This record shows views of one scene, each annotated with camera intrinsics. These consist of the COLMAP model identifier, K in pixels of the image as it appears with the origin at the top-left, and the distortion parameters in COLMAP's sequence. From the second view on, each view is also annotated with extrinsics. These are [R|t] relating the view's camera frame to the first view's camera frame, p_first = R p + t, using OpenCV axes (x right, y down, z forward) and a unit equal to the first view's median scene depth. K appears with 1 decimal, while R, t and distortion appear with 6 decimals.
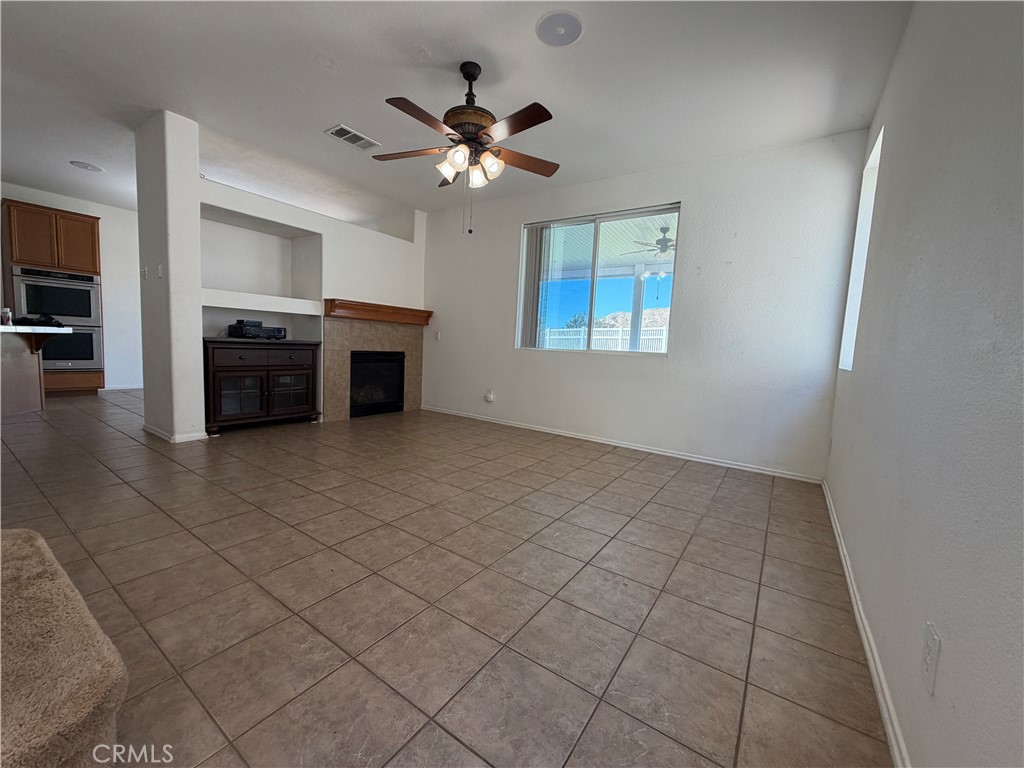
lens RADIAL K [[410.1, 0, 509.2], [0, 410.1, 383.4], [0, 0, 1]] dist [-0.001775, 0.000467]
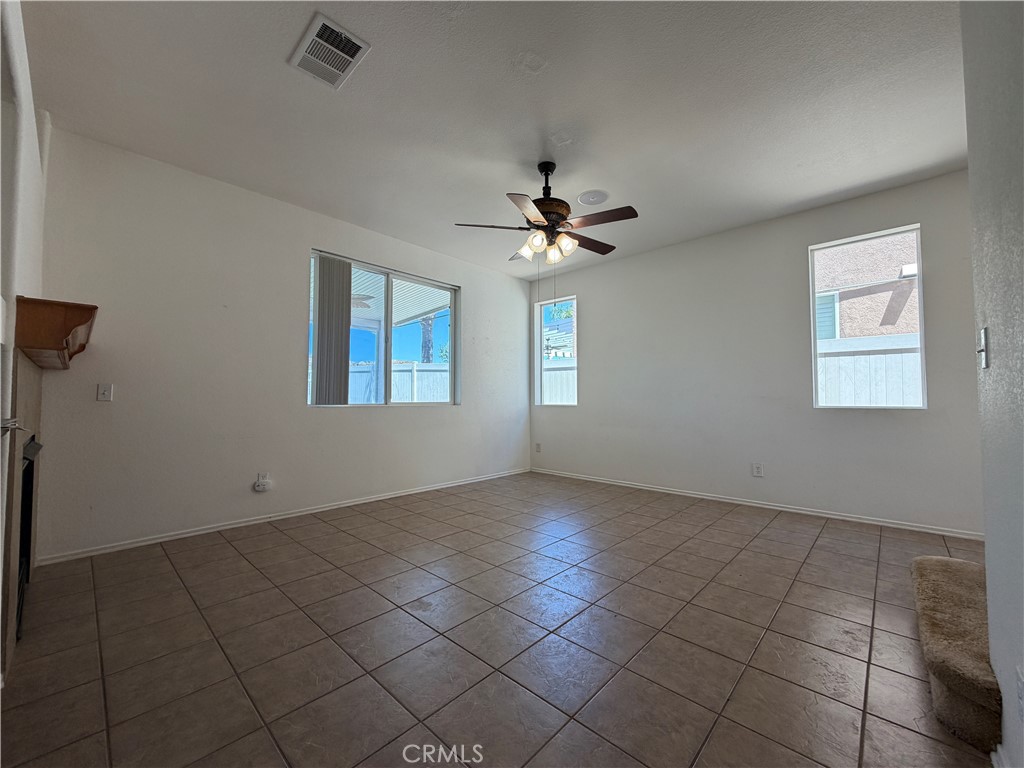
lens RADIAL K [[410.1, 0, 510.7], [0, 410.1, 381.0], [0, 0, 1]] dist [-0.001775, 0.000467]
pose [[0.146597, -0.006203, 0.989177, -0.922030], [0.100725, 0.994876, -0.008689, -0.122577], [-0.984055, 0.100909, 0.146471, 0.727202]]
